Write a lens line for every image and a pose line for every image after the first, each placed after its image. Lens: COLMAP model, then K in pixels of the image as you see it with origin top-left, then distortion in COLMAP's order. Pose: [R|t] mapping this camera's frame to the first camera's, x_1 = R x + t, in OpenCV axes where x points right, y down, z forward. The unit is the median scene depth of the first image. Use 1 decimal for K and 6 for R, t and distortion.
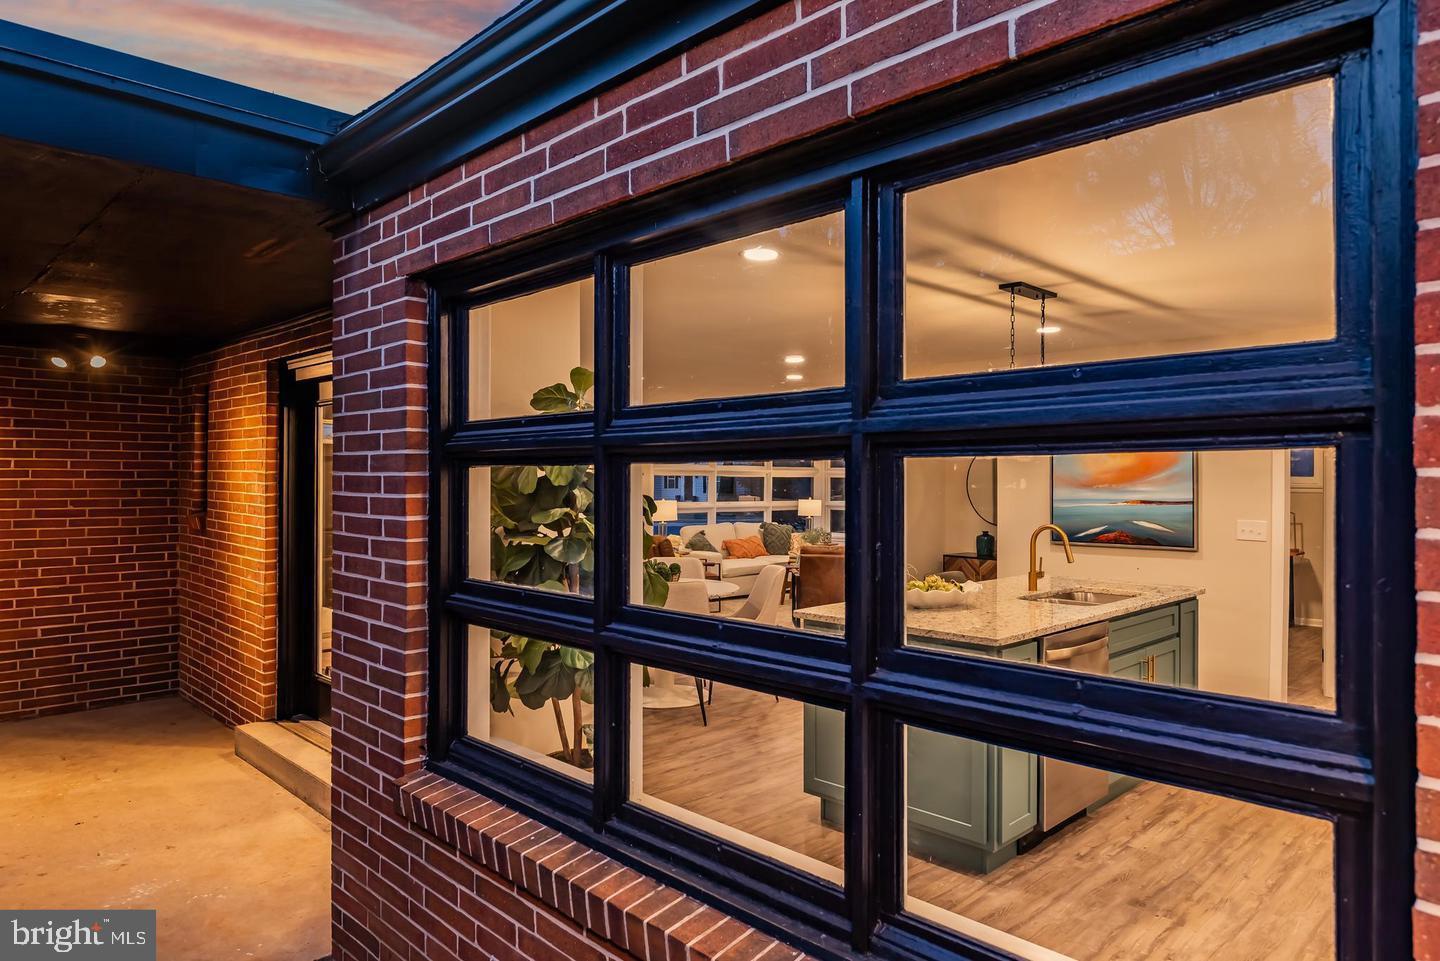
lens RADIAL K [[910.4, 0, 730.0], [0, 910.4, 479.0], [0, 0, 1]] dist [0.002345, -0.000642]
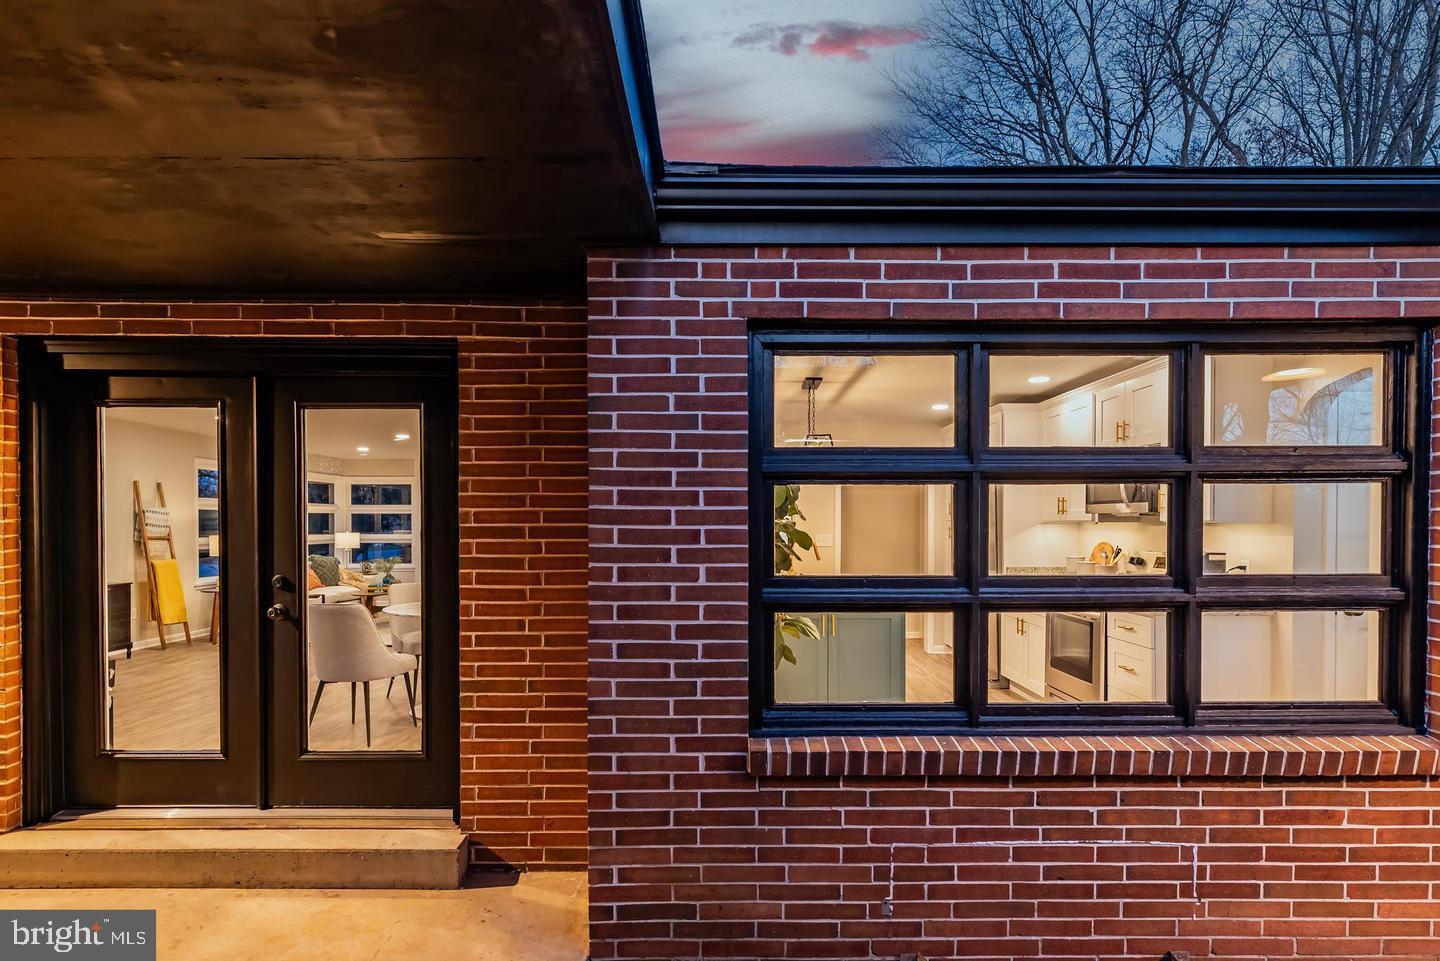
lens RADIAL K [[729.9, 0, 716.7], [0, 729.9, 531.0], [0, 0, 1]] dist [0.002316, -0.000487]
pose [[0.699455, -0.012458, 0.714569, -1.301754], [0.001052, 0.999865, 0.016402, 0.041093], [-0.714676, -0.010720, 0.699373, 0.461029]]
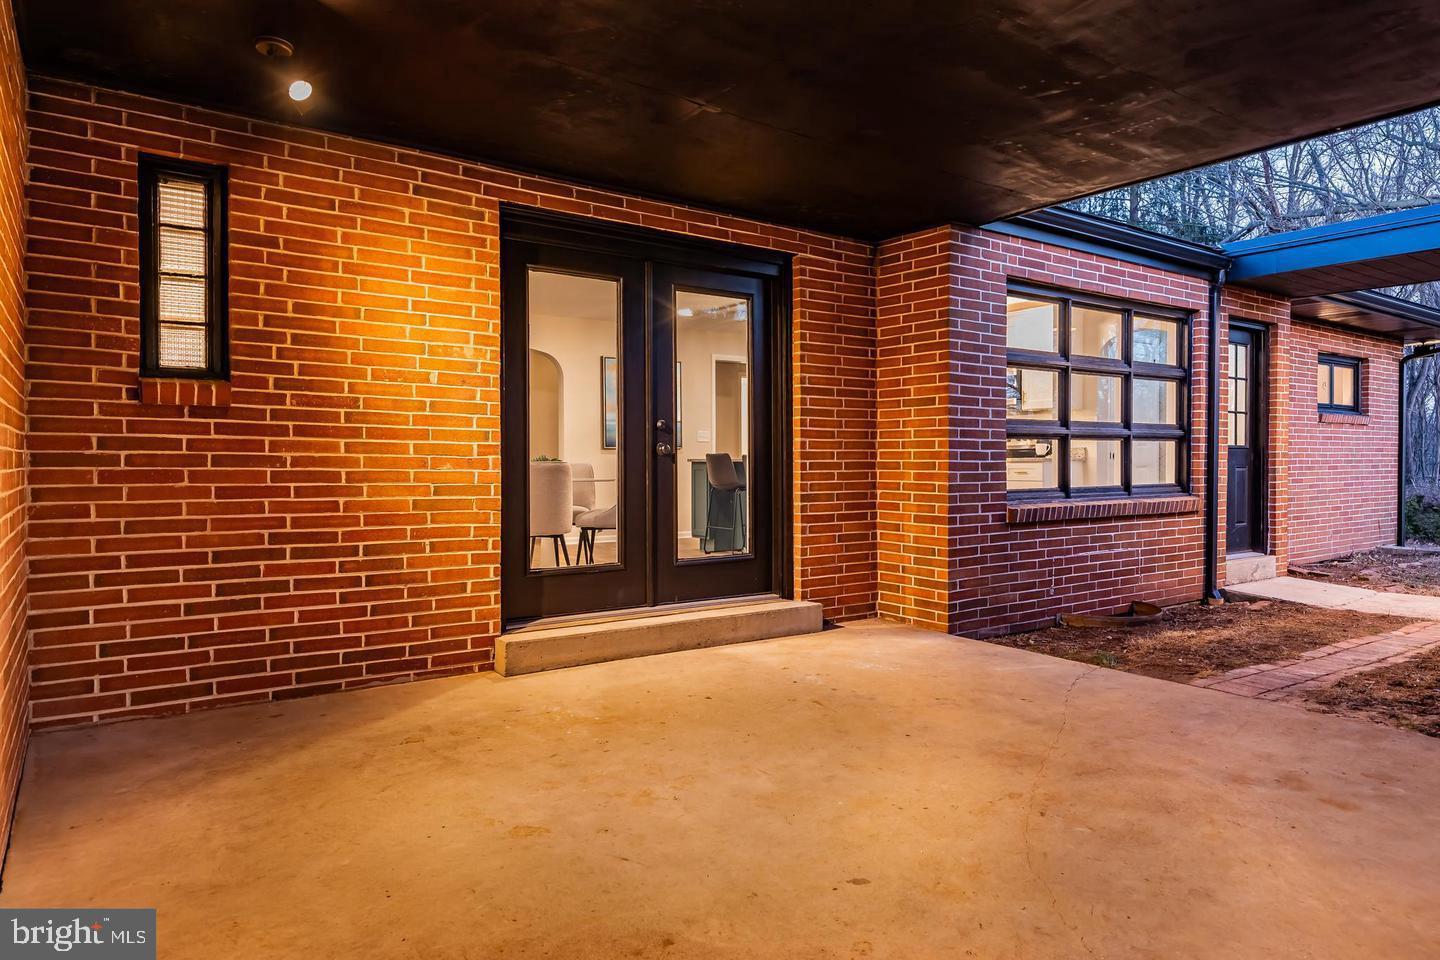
lens RADIAL K [[910.4, 0, 719.9], [0, 910.4, 472.8], [0, 0, 1]] dist [0.002345, -0.000642]
pose [[0.155543, -0.015851, 0.987702, -3.187097], [0.000566, 0.999873, 0.015957, 0.256522], [-0.987829, -0.001923, 0.155532, 1.646332]]
